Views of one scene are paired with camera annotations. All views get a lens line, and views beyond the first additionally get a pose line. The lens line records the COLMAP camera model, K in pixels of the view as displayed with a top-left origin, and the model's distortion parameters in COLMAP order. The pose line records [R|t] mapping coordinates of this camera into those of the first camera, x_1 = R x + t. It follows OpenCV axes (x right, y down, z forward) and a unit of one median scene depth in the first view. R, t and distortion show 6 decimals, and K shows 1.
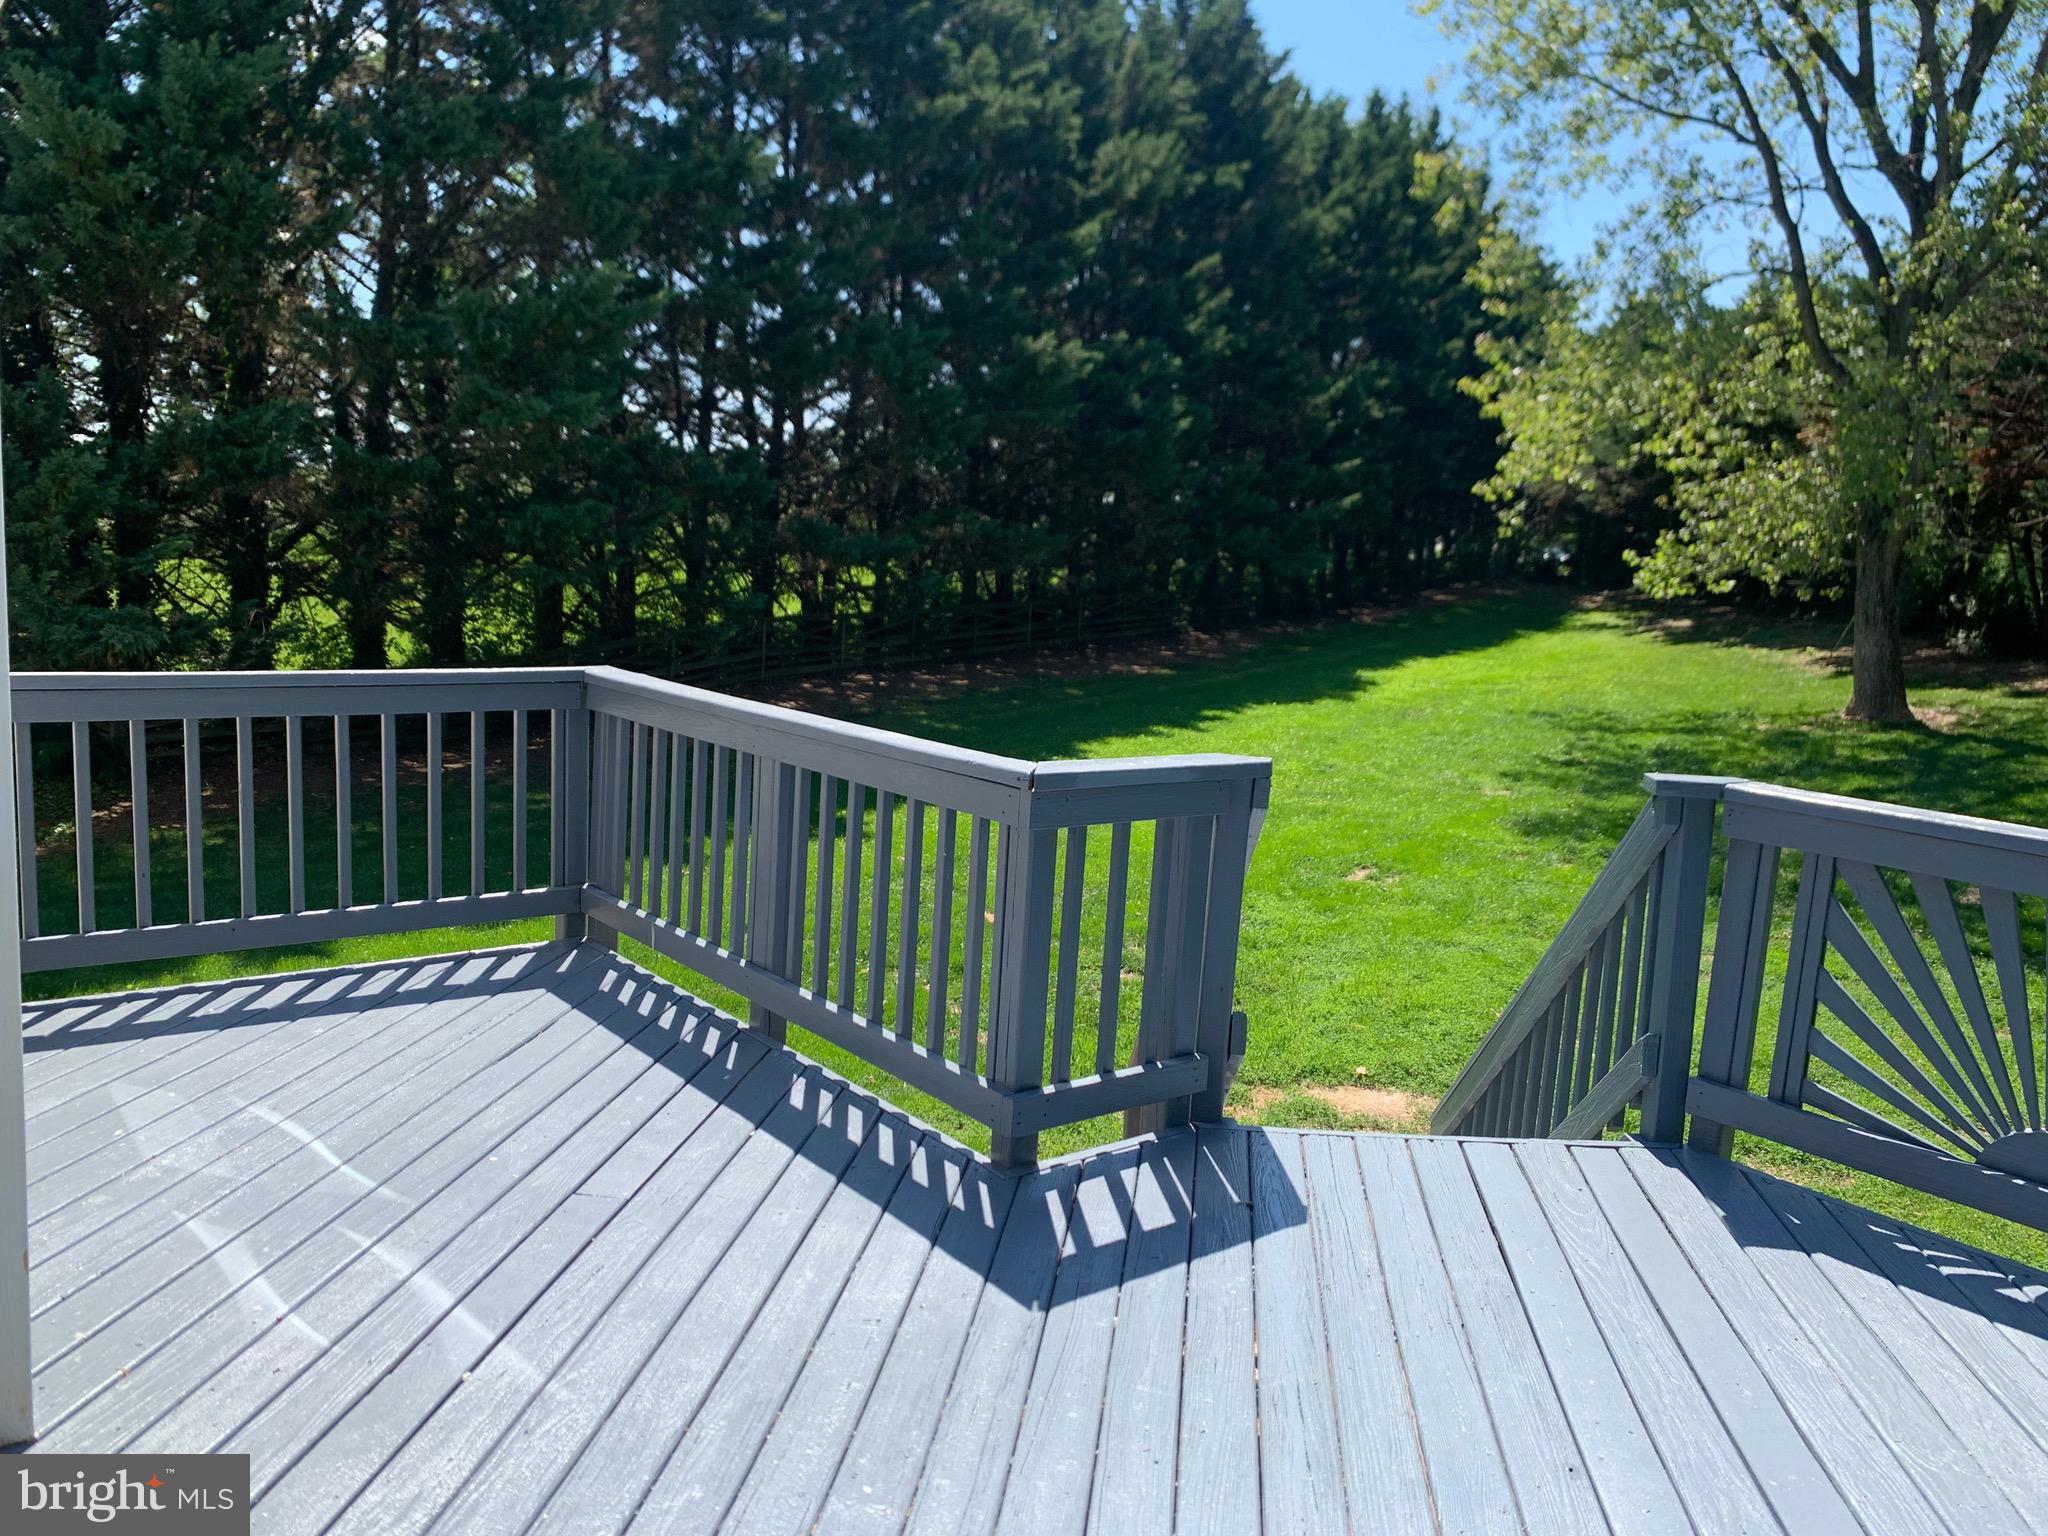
lens RADIAL K [[1635.9, 0, 1018.3], [0, 1635.9, 806.5], [0, 0, 1]] dist [0.169303, -0.286932]
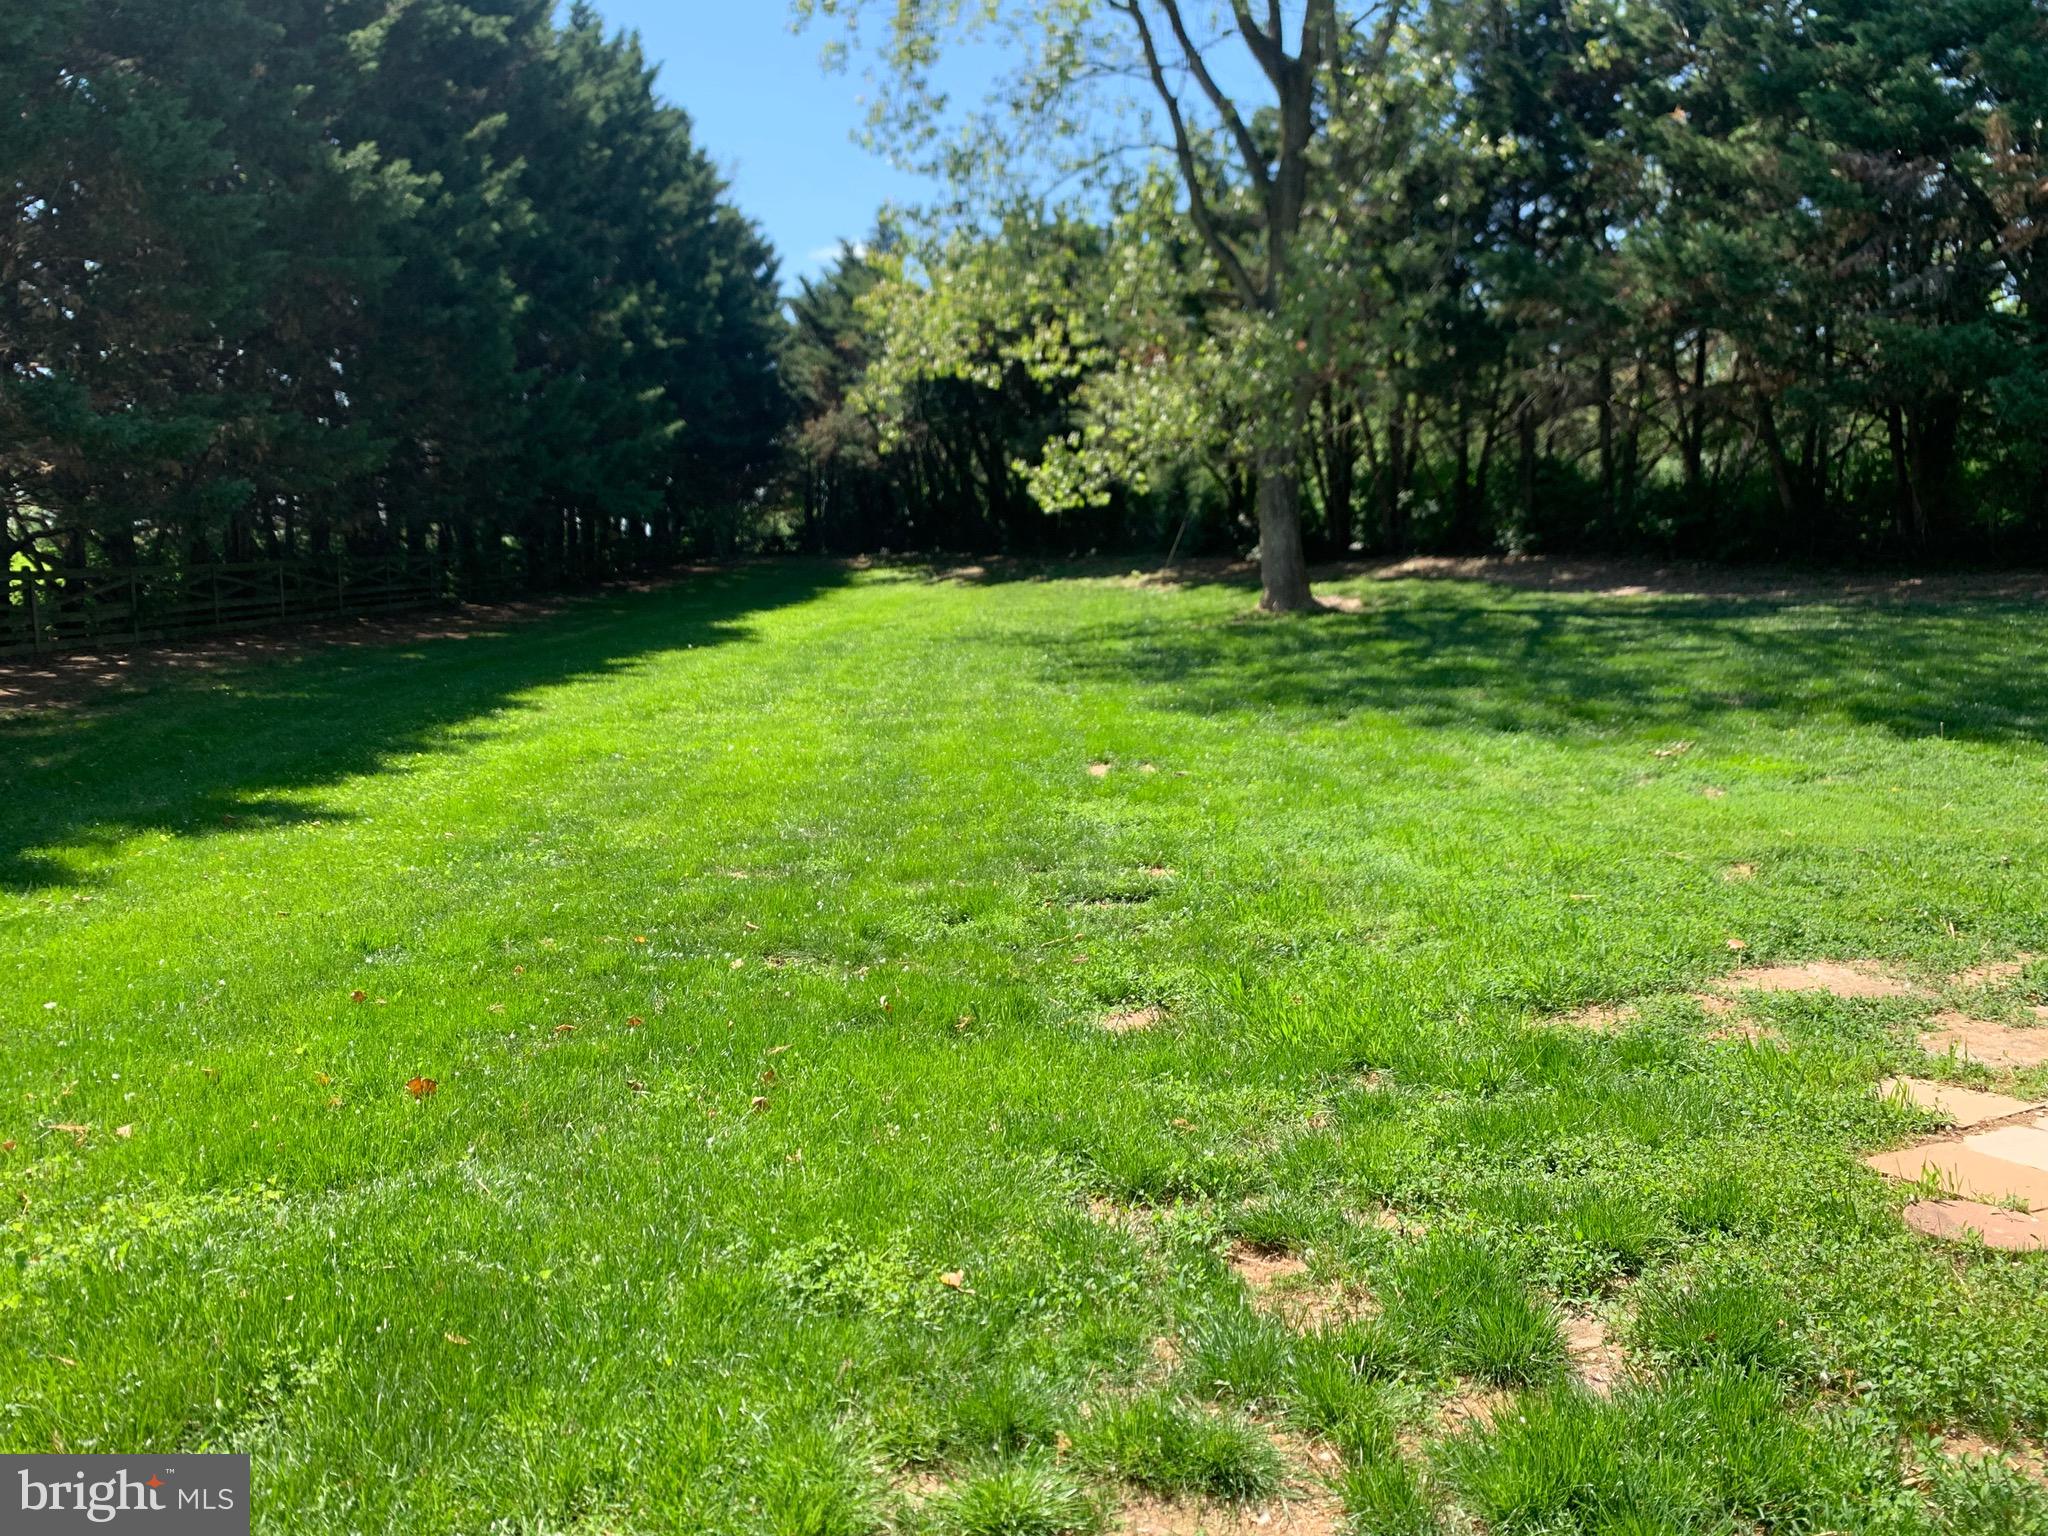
lens RADIAL K [[1677.6, 0, 1024.0], [0, 1677.6, 768.0], [0, 0, 1]] dist [0.037772, 0.002381]
pose [[0.866994, -0.112641, 0.485422, -0.100550], [0.130695, 0.991417, -0.003375, 0.018691], [-0.480875, 0.066368, 0.874274, 0.194213]]
